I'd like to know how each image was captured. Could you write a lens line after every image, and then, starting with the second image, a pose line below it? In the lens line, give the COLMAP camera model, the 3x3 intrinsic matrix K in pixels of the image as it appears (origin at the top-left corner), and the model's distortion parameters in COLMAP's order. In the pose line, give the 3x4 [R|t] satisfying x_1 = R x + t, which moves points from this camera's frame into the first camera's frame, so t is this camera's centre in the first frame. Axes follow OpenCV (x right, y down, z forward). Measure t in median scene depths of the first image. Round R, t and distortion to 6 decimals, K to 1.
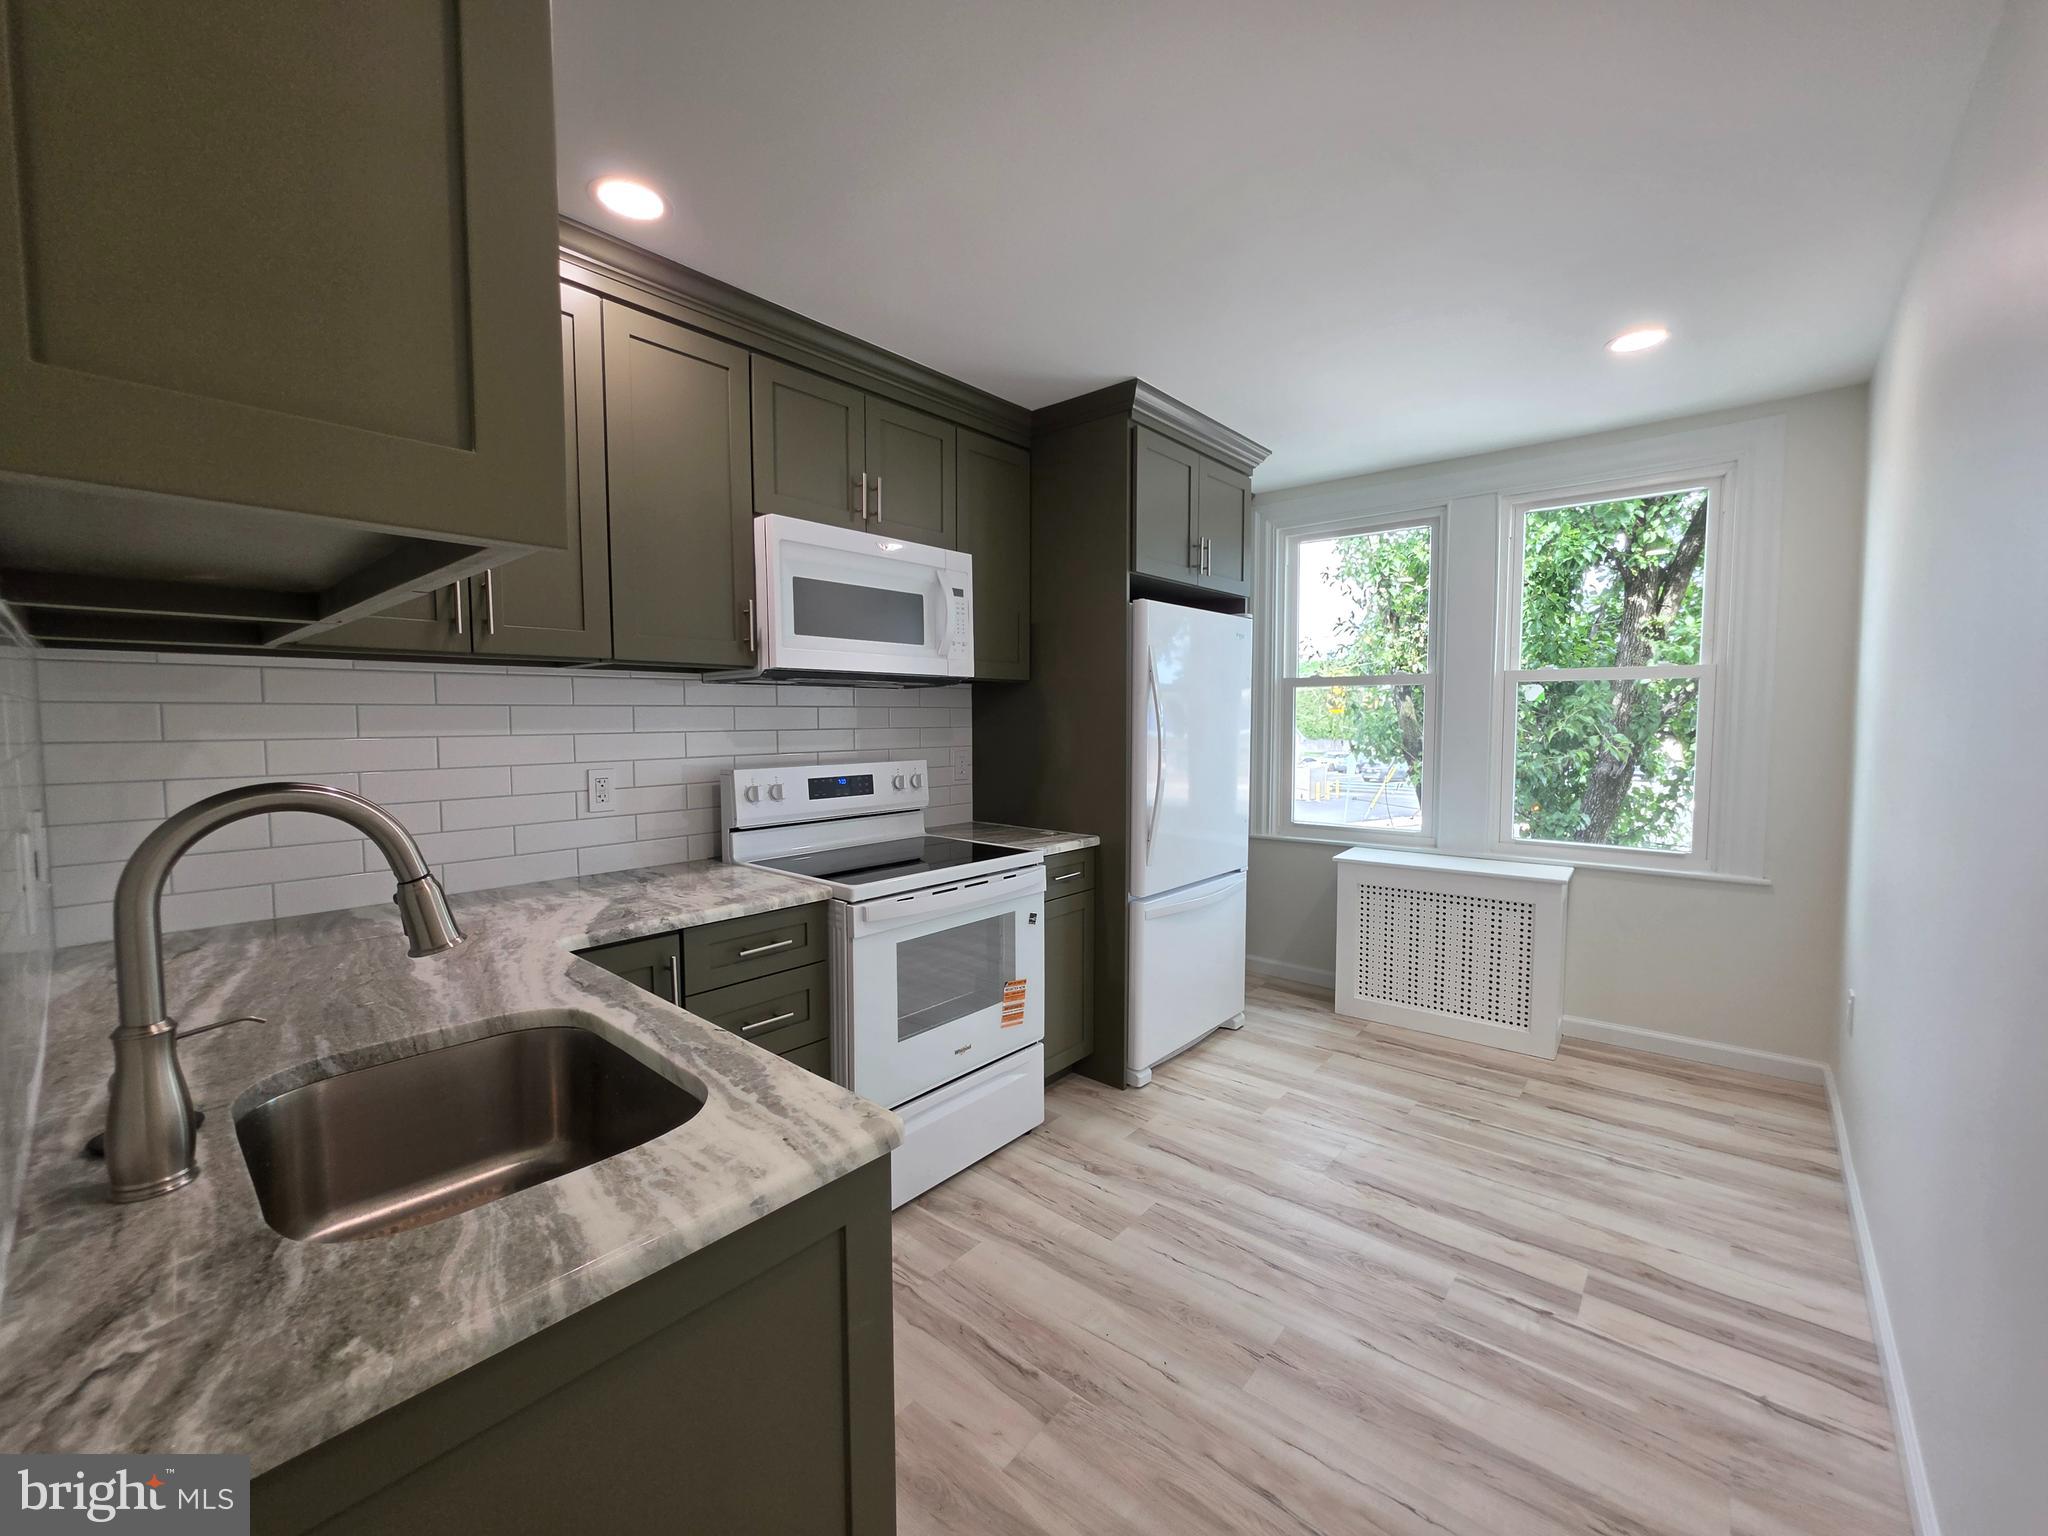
lens RADIAL K [[822.4, 0, 1024.0], [0, 822.4, 763.5], [0, 0, 1]] dist [-0.000436, -0.000633]
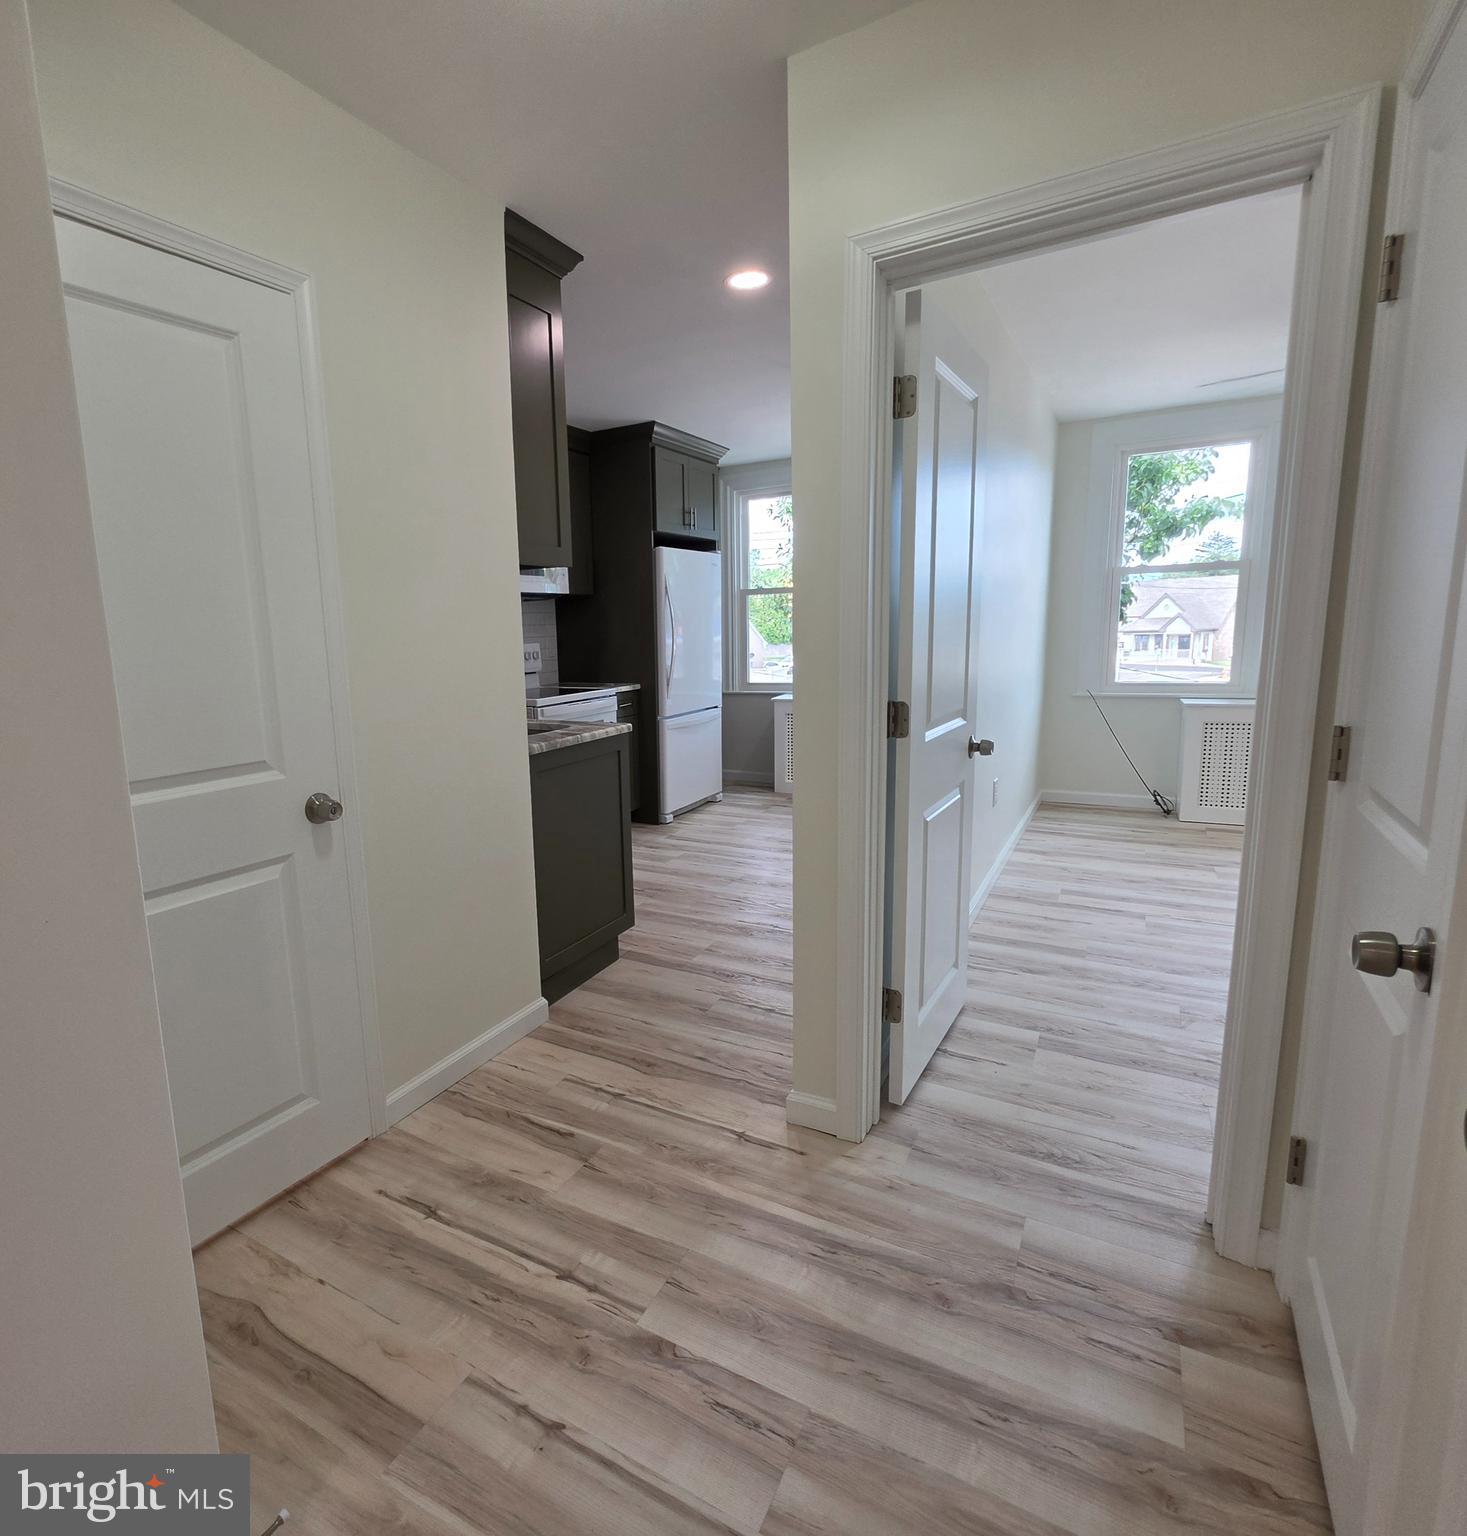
lens RADIAL K [[815.1, 0, 627.5], [0, 815.1, 766.5], [0, 0, 1]] dist [-0.017615, -0.000288]
pose [[0.986615, -0.055163, 0.153454, -0.219498], [0.038126, 0.992996, 0.111831, 0.070447], [-0.158548, -0.104484, 0.981807, -0.748515]]
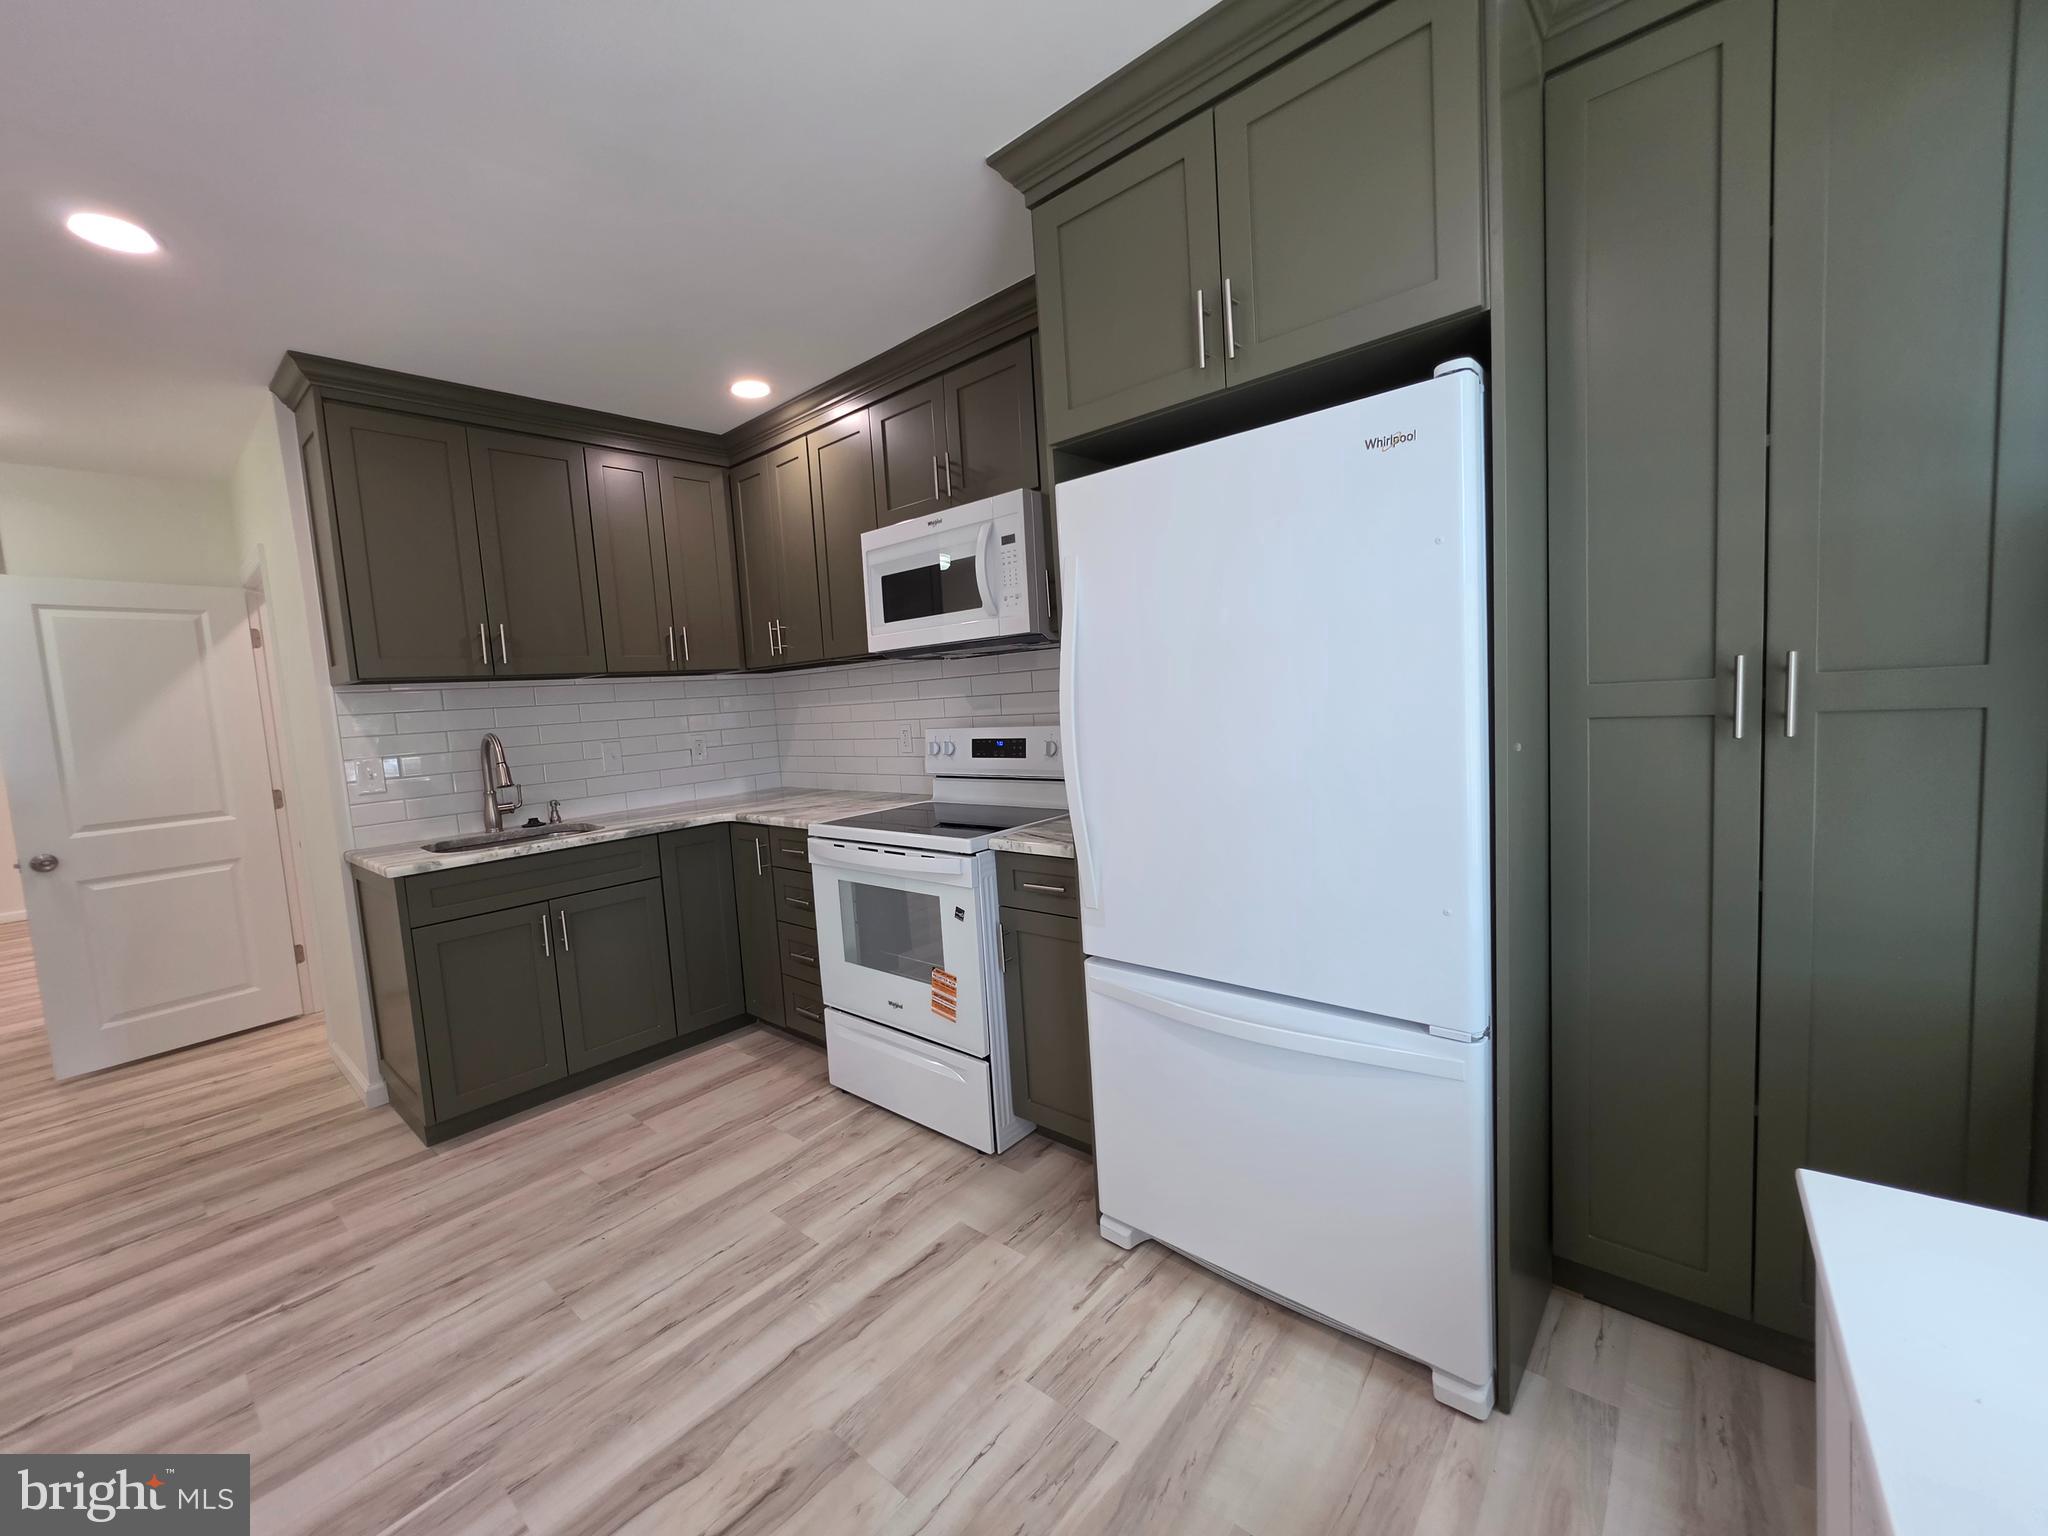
lens RADIAL K [[822.4, 0, 1029.4], [0, 822.4, 763.7], [0, 0, 1]] dist [-0.000436, -0.000633]
pose [[0.001255, 0.090140, -0.995928, 0.787726], [0.009535, 0.995883, 0.090148, -0.044485], [0.999954, -0.009609, 0.000390, 0.976078]]
